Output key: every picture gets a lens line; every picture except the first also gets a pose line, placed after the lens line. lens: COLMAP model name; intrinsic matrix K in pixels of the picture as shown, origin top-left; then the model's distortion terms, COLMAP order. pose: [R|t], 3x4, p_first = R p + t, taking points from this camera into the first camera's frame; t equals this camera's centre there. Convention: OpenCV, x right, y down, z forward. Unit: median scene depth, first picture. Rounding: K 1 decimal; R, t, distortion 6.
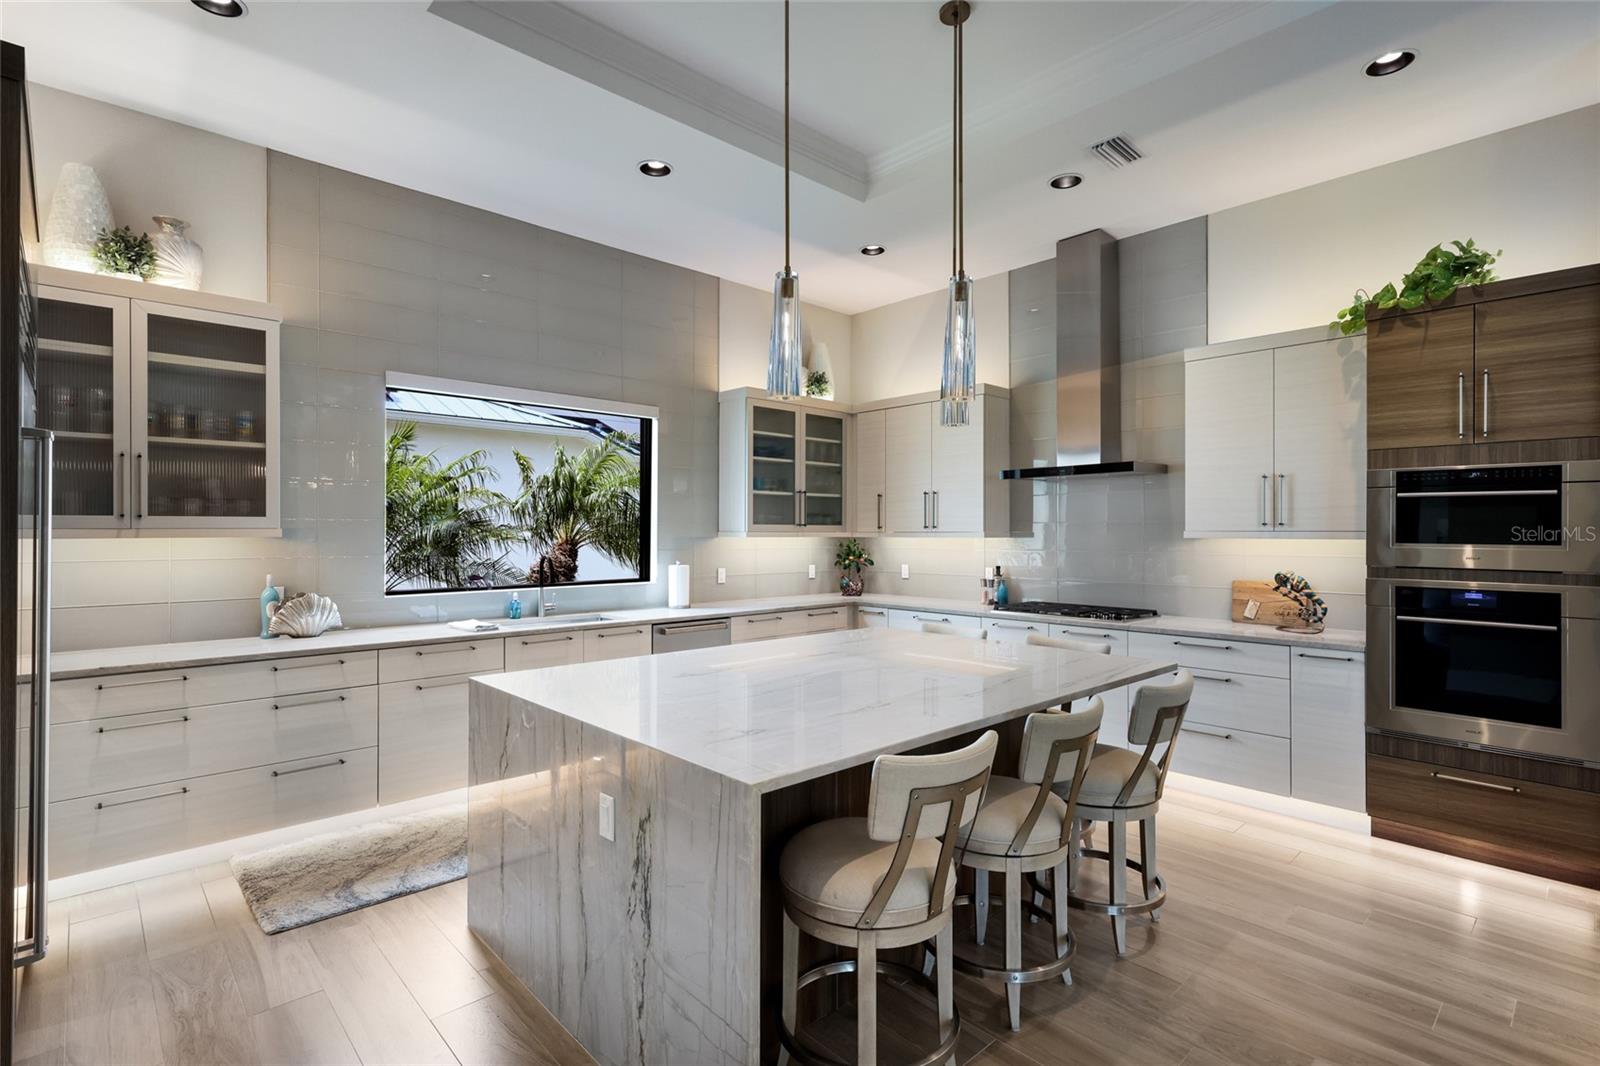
lens RADIAL K [[753.2, 0, 798.5], [0, 753.2, 534.1], [0, 0, 1]] dist [-0.013085, -0.000079]
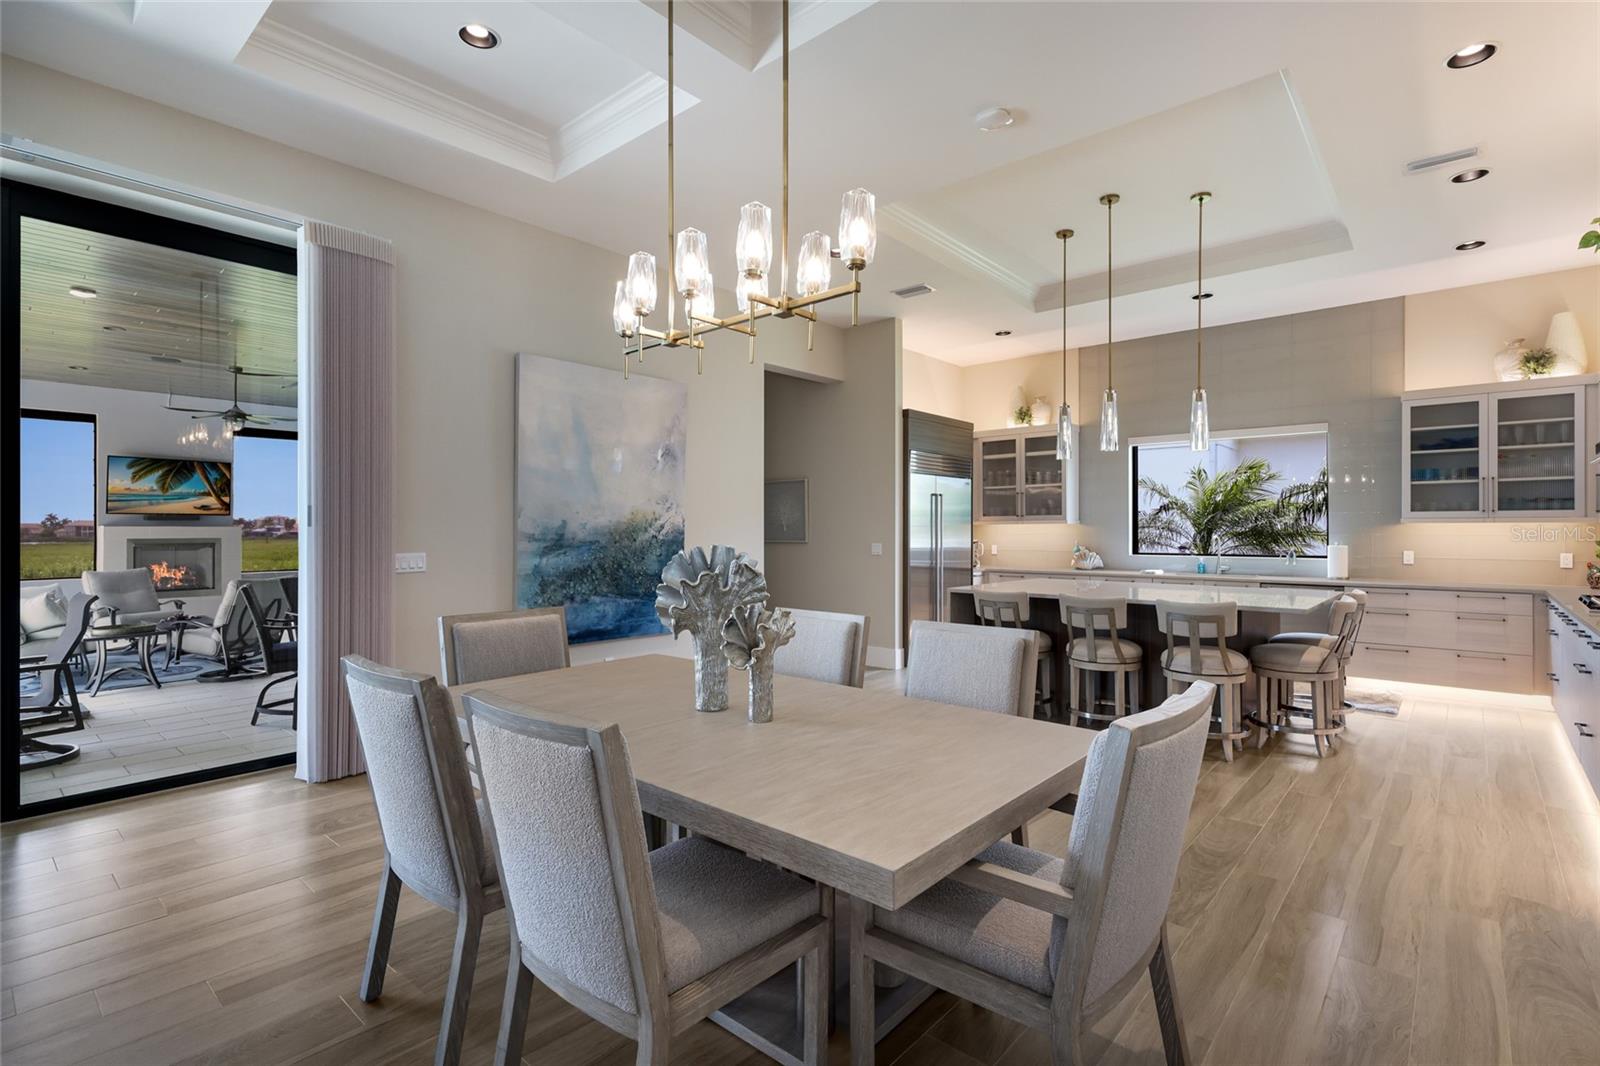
lens RADIAL K [[753.9, 0, 800.0], [0, 753.9, 533.0], [0, 0, 1]] dist [0.002503, 0.000214]
pose [[0.093891, 0.002437, -0.995579, 0.981592], [-0.003378, 0.999992, 0.002130, 0.019531], [0.995577, 0.003163, 0.093899, -0.018092]]
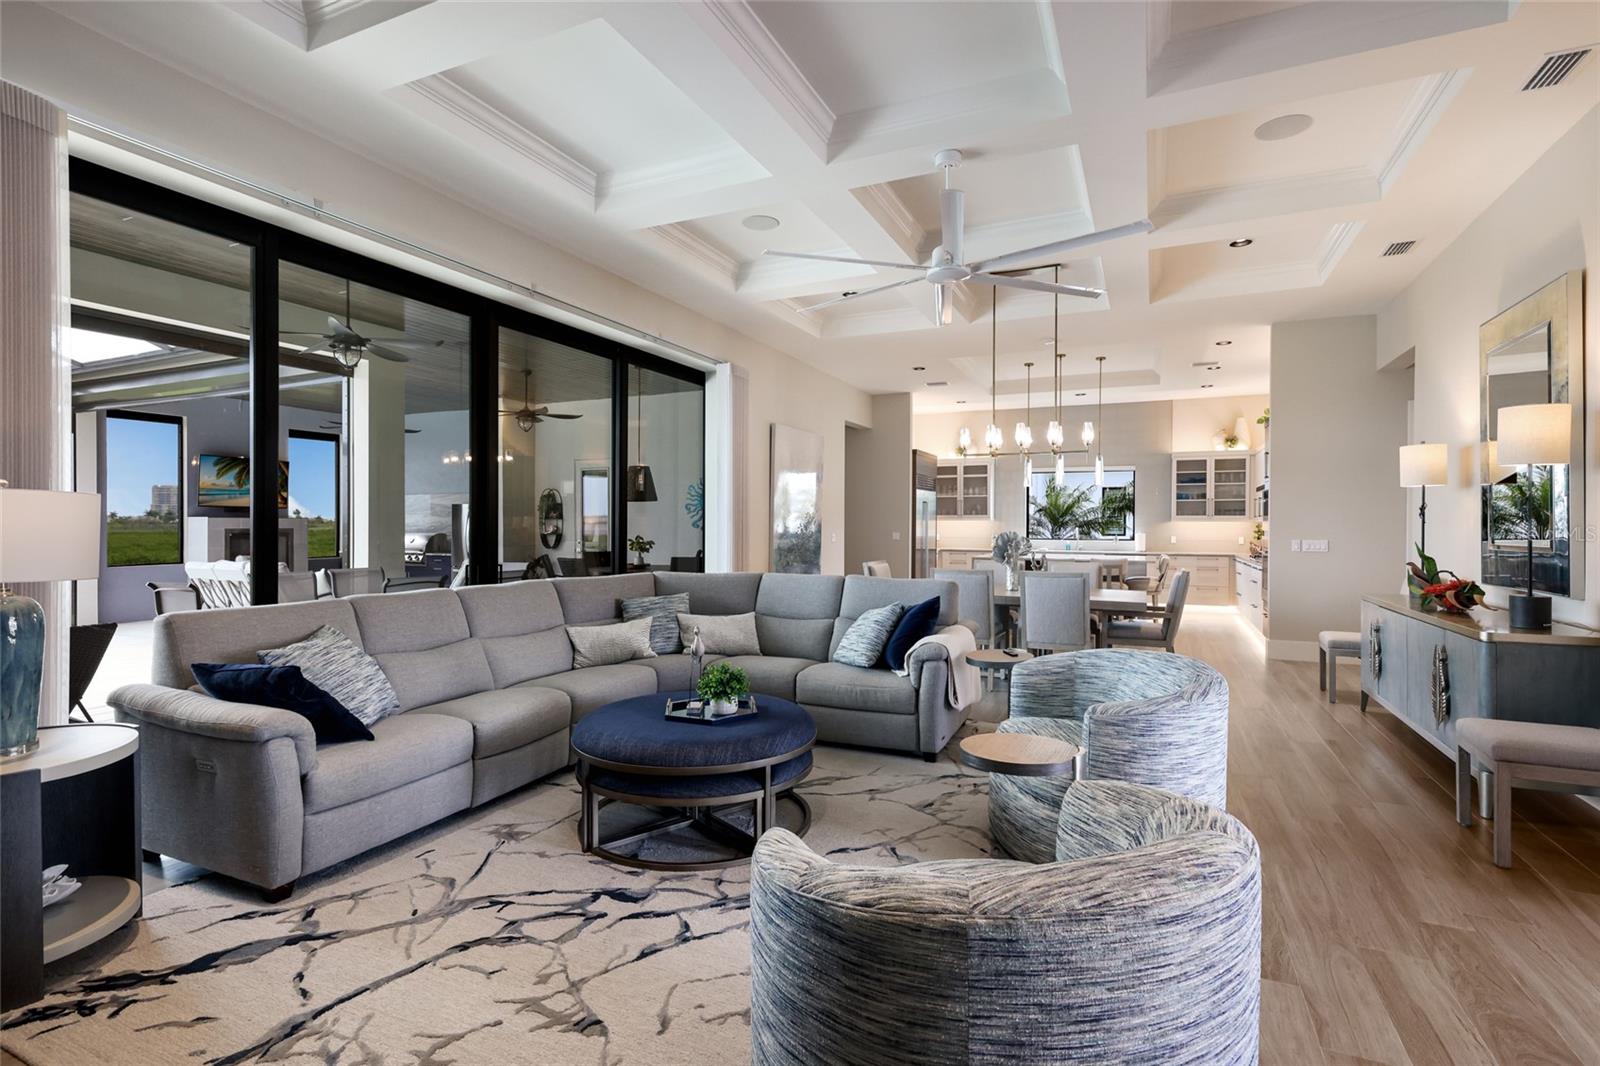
lens RADIAL K [[753.9, 0, 800.0], [0, 753.9, 533.0], [0, 0, 1]] dist [0.002503, 0.000214]
pose [[0.376697, 0.012106, -0.926257, 1.535570], [-0.006843, 0.999924, 0.010286, 0.022193], [0.926311, 0.002464, 0.376751, -0.812229]]
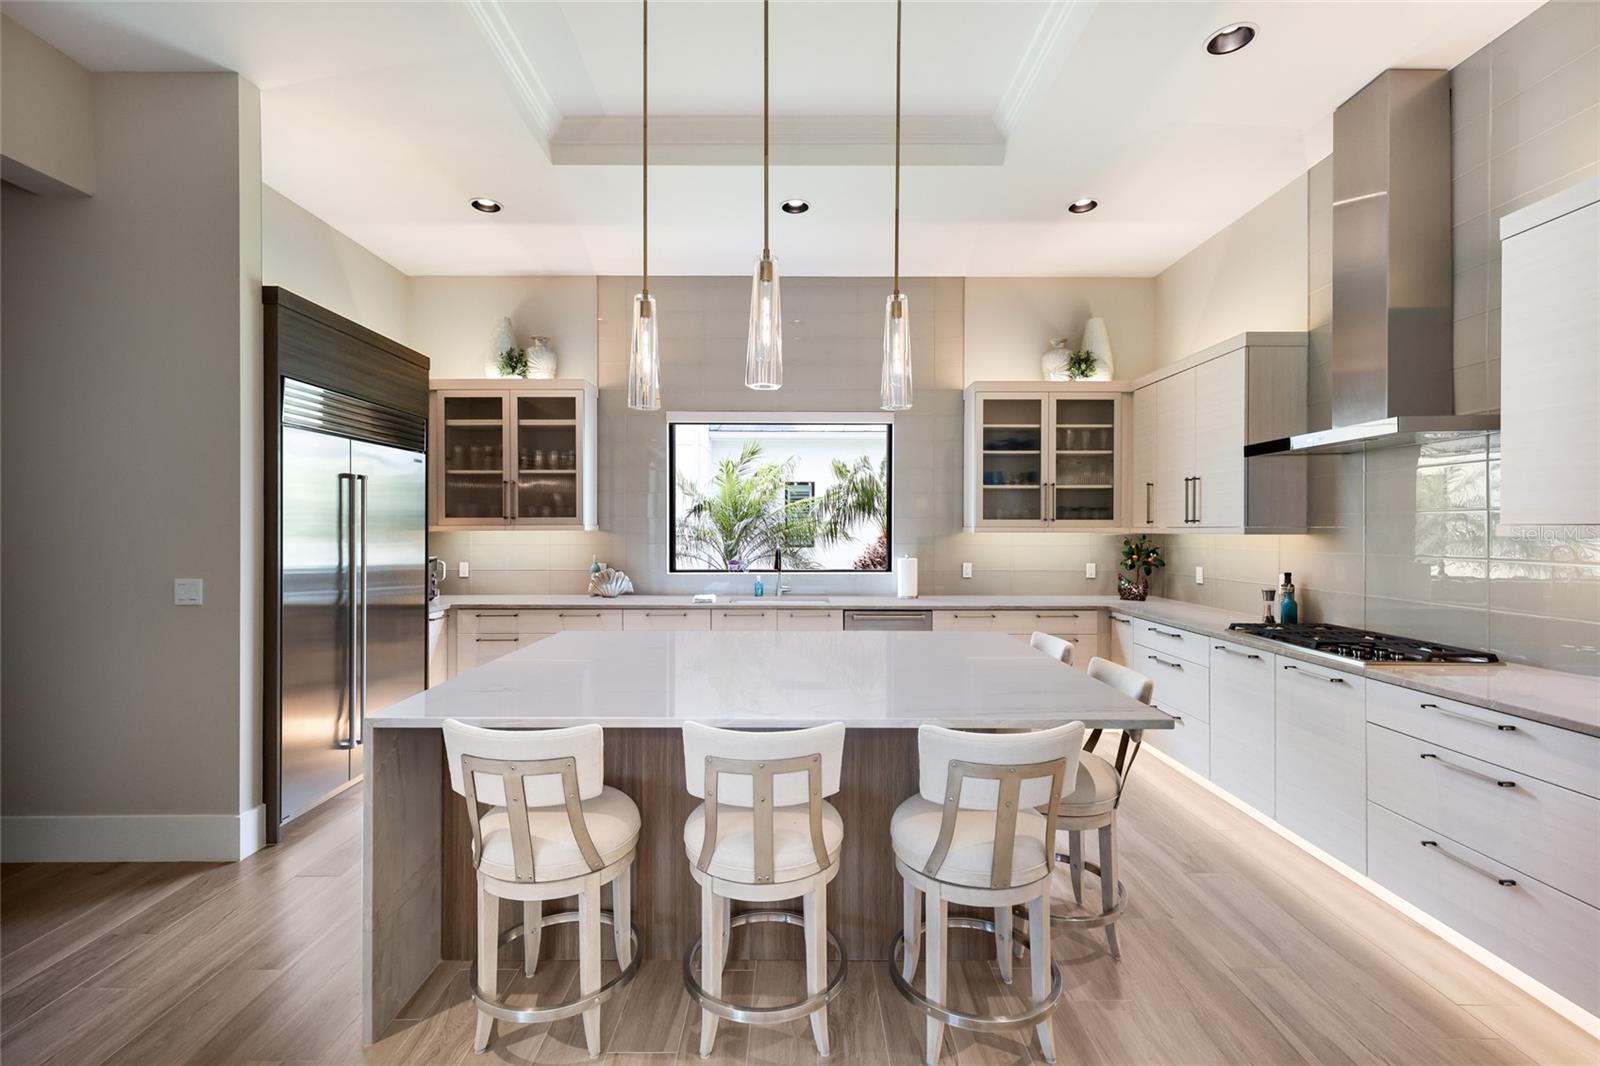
lens RADIAL K [[693.1, 0, 800.8], [0, 693.1, 528.7], [0, 0, 1]] dist [0.007745, 0.000040]
pose [[0.732334, 0.000835, -0.680945, 0.385409], [-0.002111, 0.999997, -0.001044, 0.000603], [0.680942, 0.002203, 0.732334, 0.168921]]
